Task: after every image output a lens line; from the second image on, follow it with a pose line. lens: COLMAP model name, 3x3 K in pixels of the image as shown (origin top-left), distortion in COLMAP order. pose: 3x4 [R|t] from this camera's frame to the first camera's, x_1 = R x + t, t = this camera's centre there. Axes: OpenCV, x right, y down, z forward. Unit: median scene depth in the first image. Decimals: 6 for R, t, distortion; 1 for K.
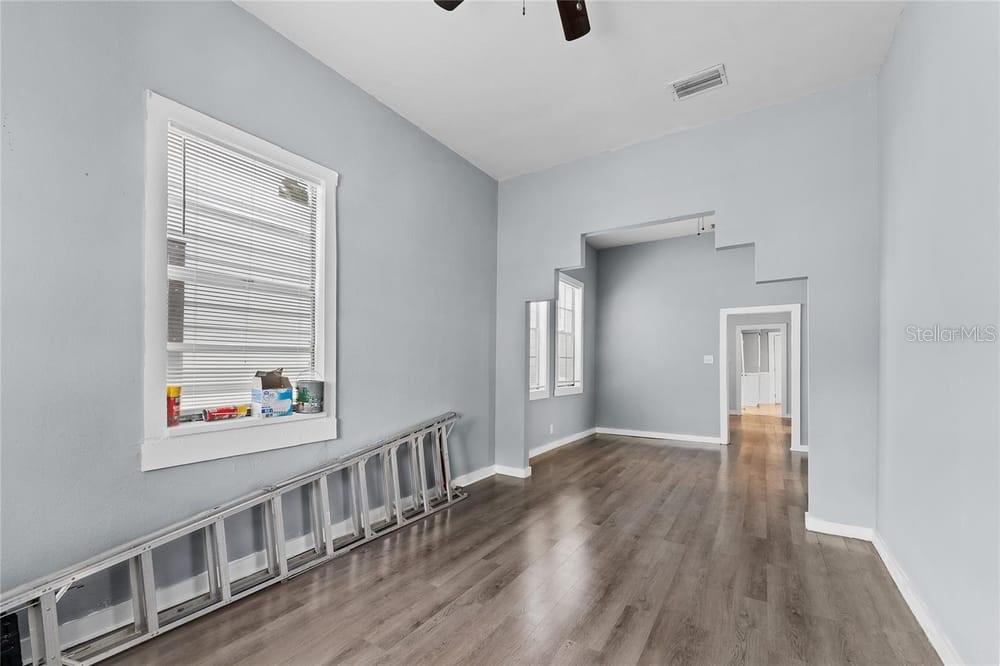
lens RADIAL K [[422.4, 0, 498.2], [0, 422.4, 362.8], [0, 0, 1]] dist [0.000793, 0.000126]
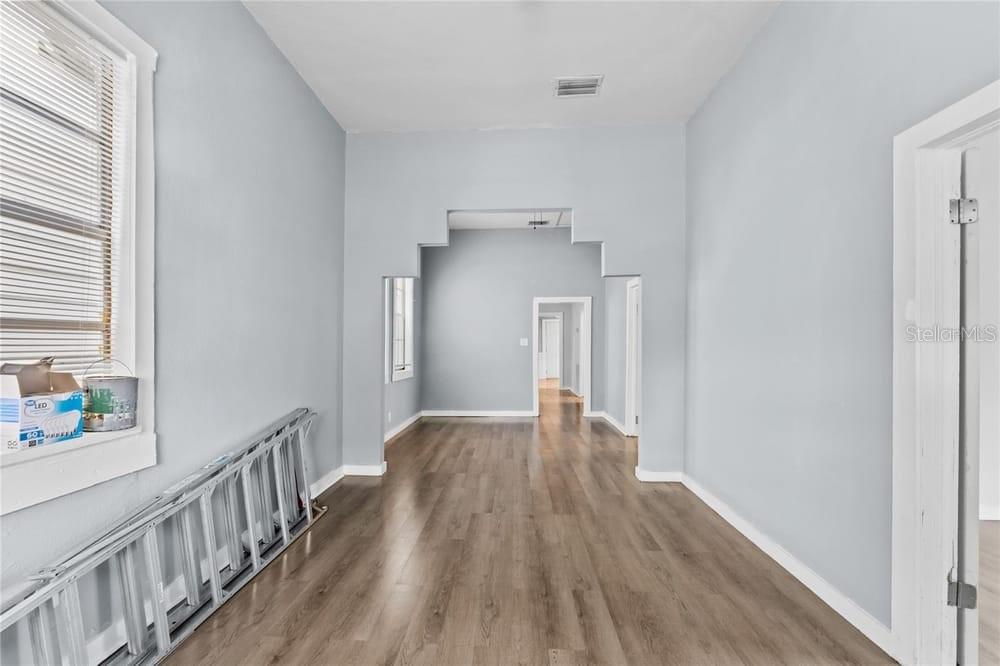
lens RADIAL K [[413.4, 0, 498.8], [0, 413.4, 349.4], [0, 0, 1]] dist [0.000848, -0.003852]
pose [[0.861688, -0.008262, 0.507372, -0.249044], [0.002960, 0.999932, 0.011256, -0.002472], [-0.507430, -0.008197, 0.861654, 0.192147]]
